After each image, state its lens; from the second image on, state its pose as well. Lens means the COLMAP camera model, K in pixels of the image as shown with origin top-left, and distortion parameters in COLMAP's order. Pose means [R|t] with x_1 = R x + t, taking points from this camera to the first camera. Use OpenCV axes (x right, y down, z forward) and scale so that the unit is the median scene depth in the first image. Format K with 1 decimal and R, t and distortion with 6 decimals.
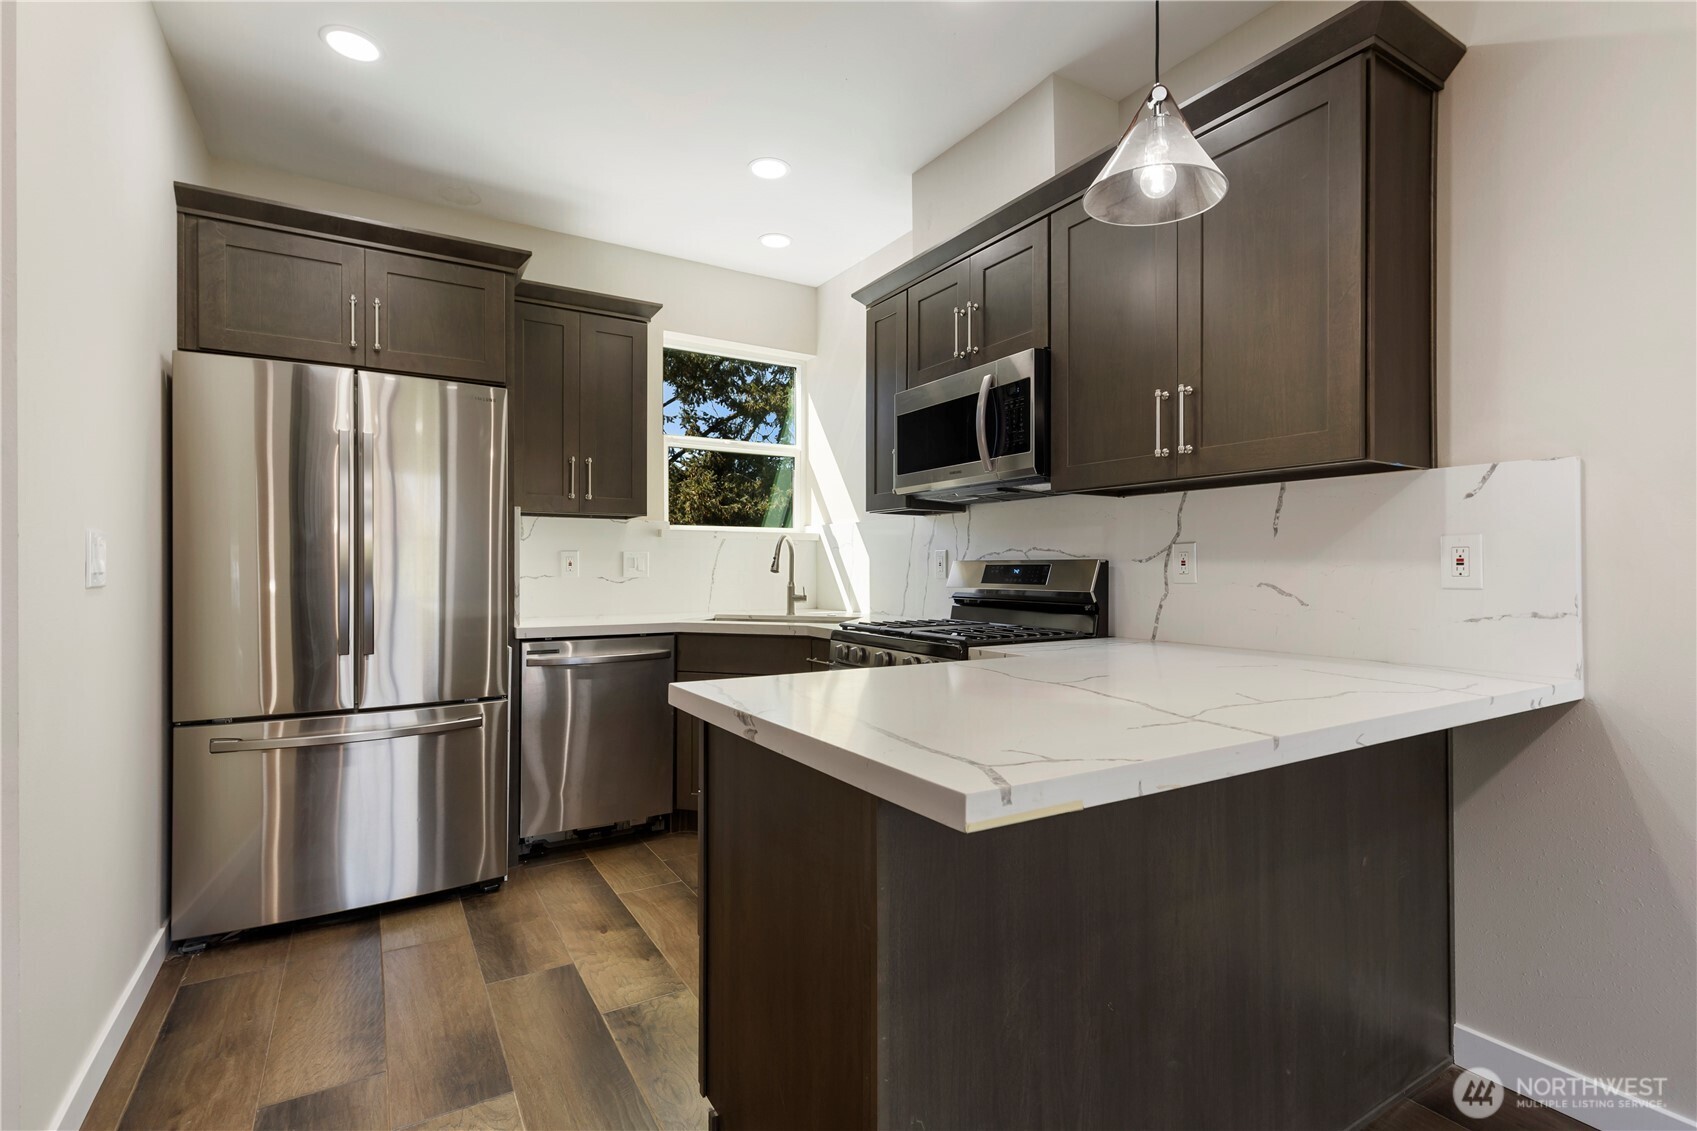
lens RADIAL K [[773.4, 0, 848.9], [0, 773.4, 559.1], [0, 0, 1]] dist [0.005823, -0.000239]
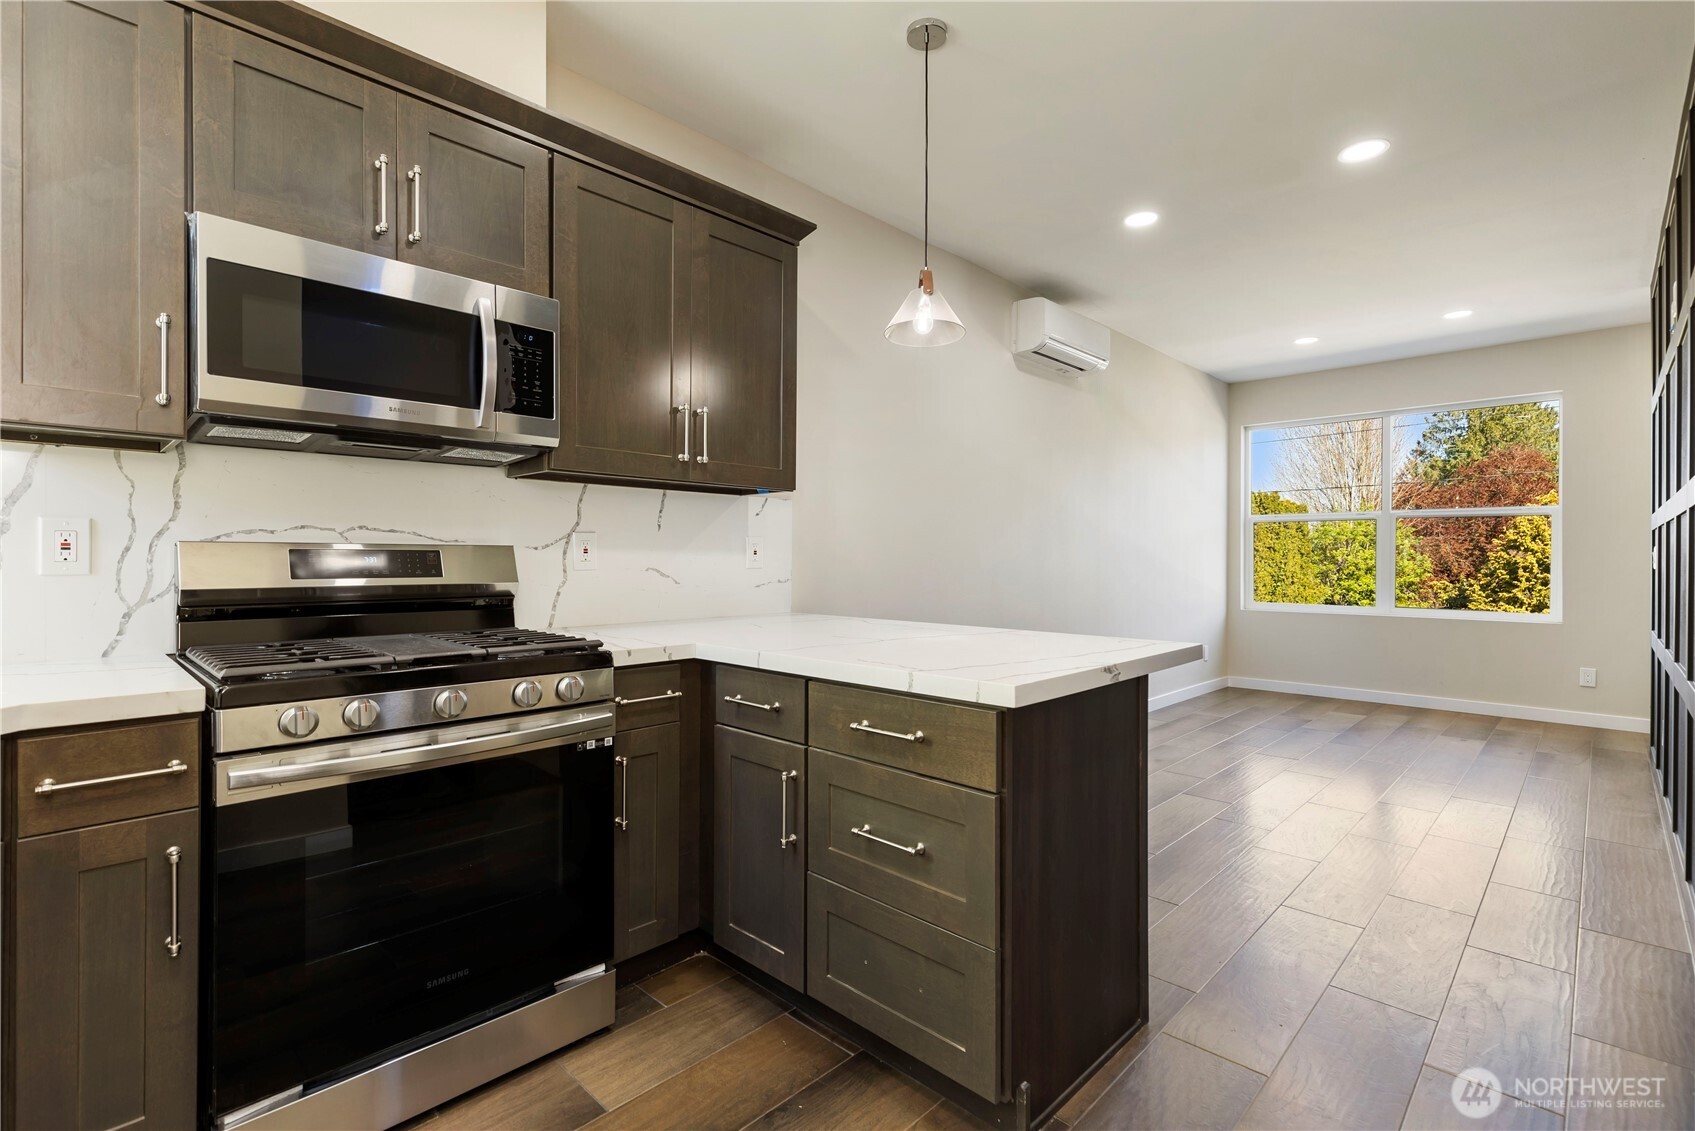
lens RADIAL K [[772.5, 0, 857.4], [0, 772.5, 560.5], [0, 0, 1]] dist [0.005823, -0.000239]
pose [[-0.246899, -0.007608, 0.969011, -0.681620], [-0.014771, 0.999883, 0.004087, 0.008160], [-0.968929, -0.013304, -0.246983, 0.886519]]
